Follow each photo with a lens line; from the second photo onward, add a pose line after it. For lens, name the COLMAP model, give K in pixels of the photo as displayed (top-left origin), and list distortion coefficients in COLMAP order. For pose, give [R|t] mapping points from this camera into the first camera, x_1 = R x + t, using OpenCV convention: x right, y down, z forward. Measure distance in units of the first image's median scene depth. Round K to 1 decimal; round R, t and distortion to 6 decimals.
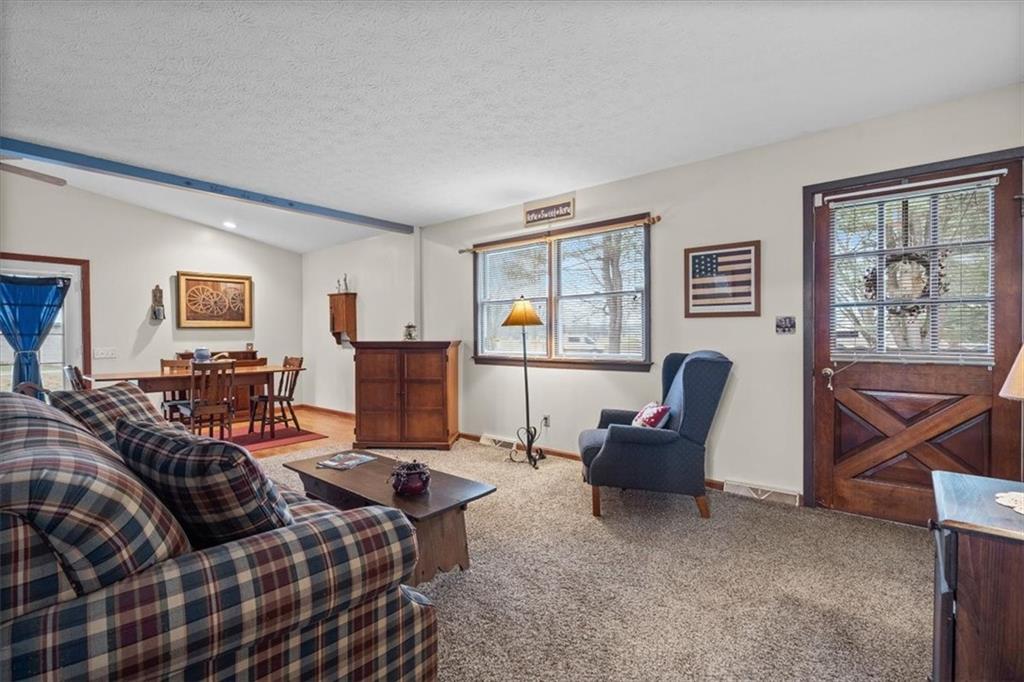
lens RADIAL K [[471.9, 0, 512.0], [0, 471.9, 341.0], [0, 0, 1]] dist [0.001314, 0.000541]
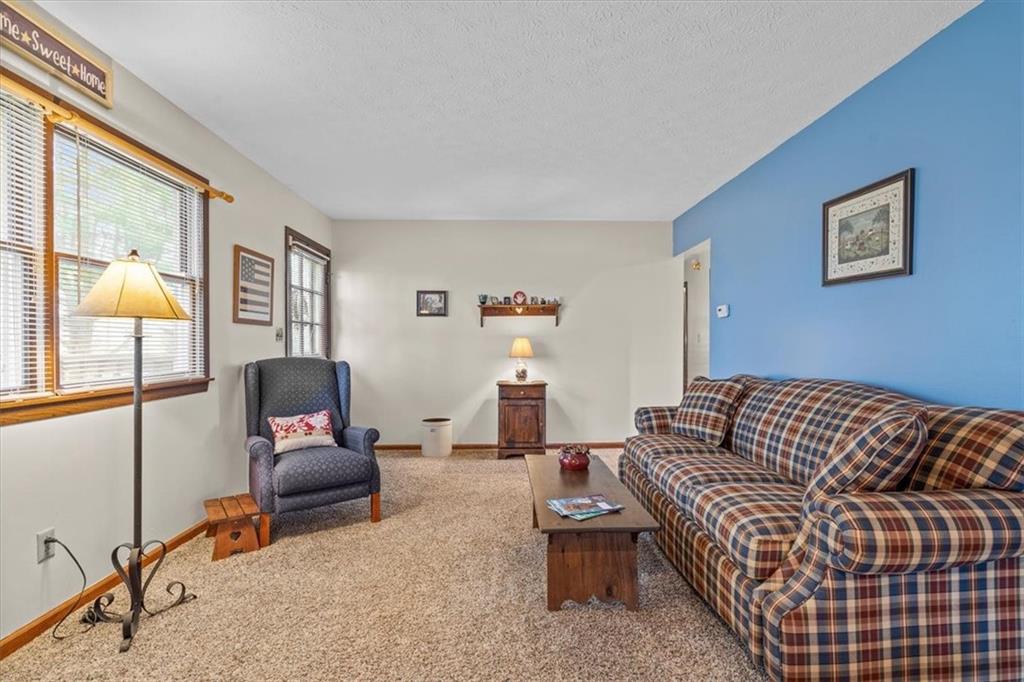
lens RADIAL K [[480.0, 0, 511.7], [0, 480.0, 346.3], [0, 0, 1]] dist [0.000963, 0.000363]
pose [[-0.670657, 0.000370, 0.741767, -0.378870], [0.011890, 0.999877, 0.010251, -0.005137], [-0.741672, 0.015695, -0.670579, 0.721697]]
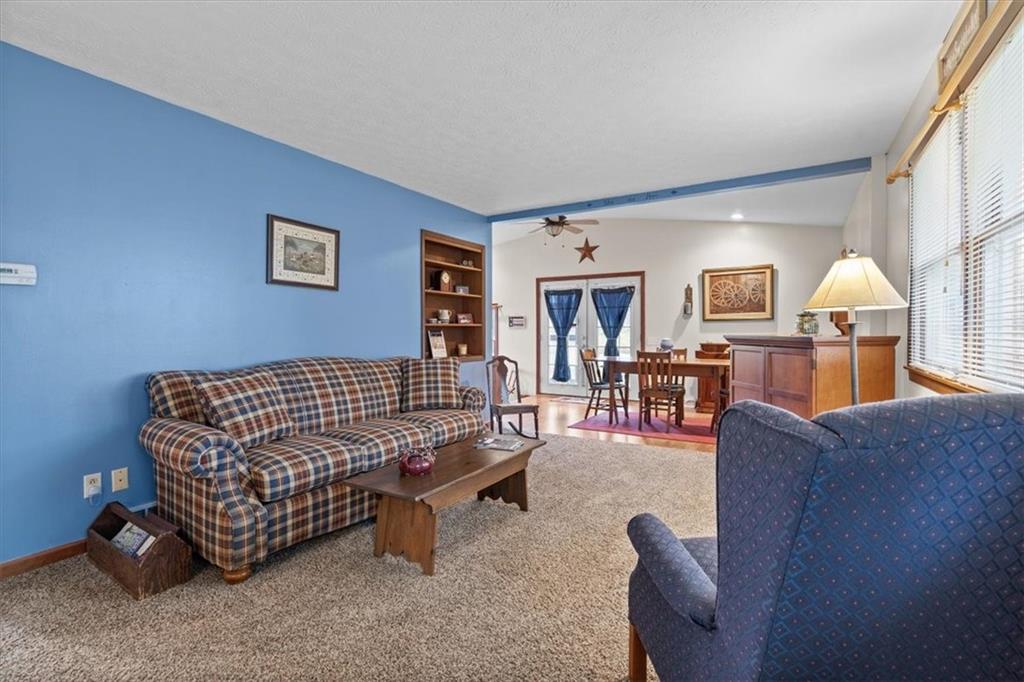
lens RADIAL K [[471.9, 0, 512.0], [0, 471.9, 341.0], [0, 0, 1]] dist [0.001314, 0.000541]
pose [[0.160057, 0.026904, -0.986741, 0.327329], [-0.008656, 0.999628, 0.025851, -0.004999], [0.987070, 0.004404, 0.160230, 0.384835]]
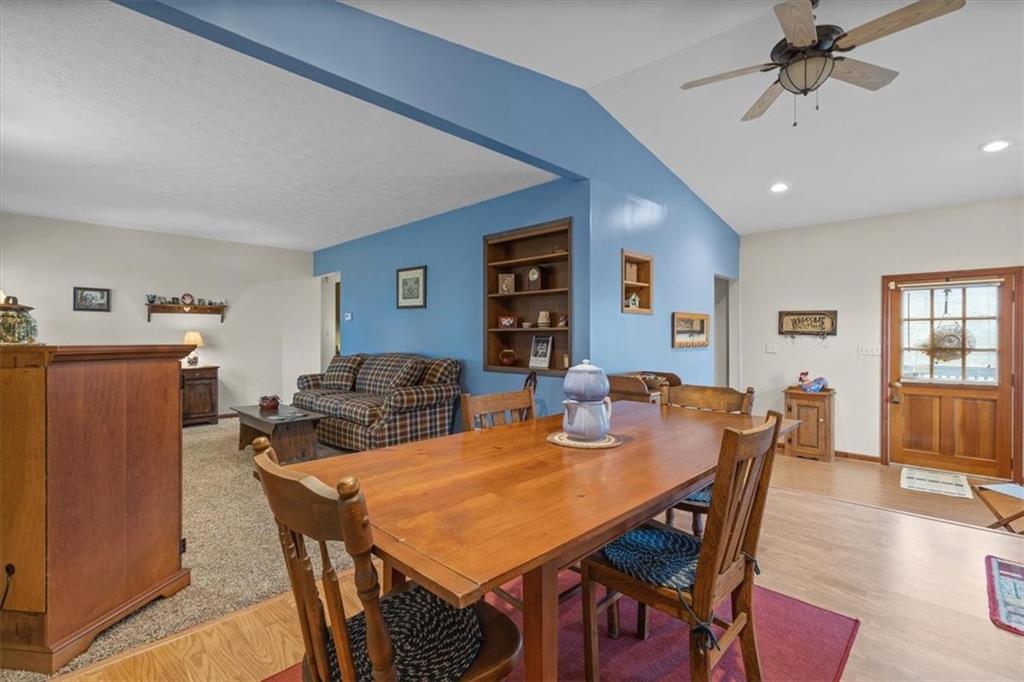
lens RADIAL K [[471.9, 0, 512.0], [0, 471.9, 341.0], [0, 0, 1]] dist [0.001314, 0.000541]
pose [[-0.997949, 0.003910, 0.063893, -0.526893], [0.005260, 0.999766, 0.020966, -0.008412], [-0.063796, 0.021259, -0.997736, 1.118557]]
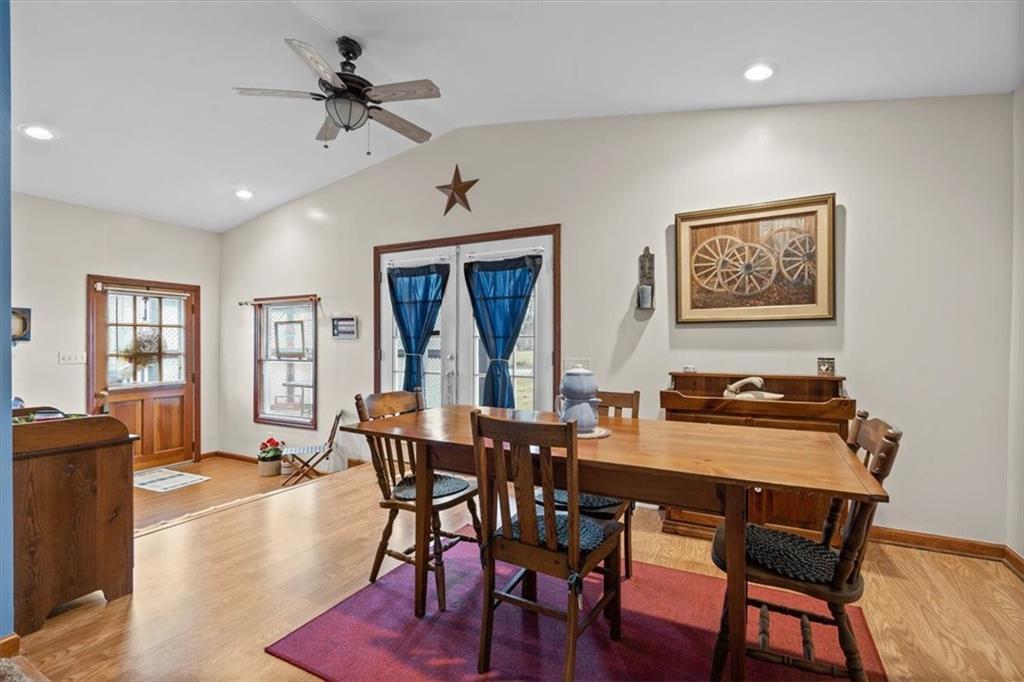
lens RADIAL K [[470.1, 0, 513.9], [0, 470.1, 346.2], [0, 0, 1]] dist [-0.002019, 0.000026]
pose [[0.226463, 0.012848, -0.973935, -0.247935], [-0.014027, 0.999852, 0.009928, -0.005895], [0.973919, 0.011413, 0.226609, 0.723096]]
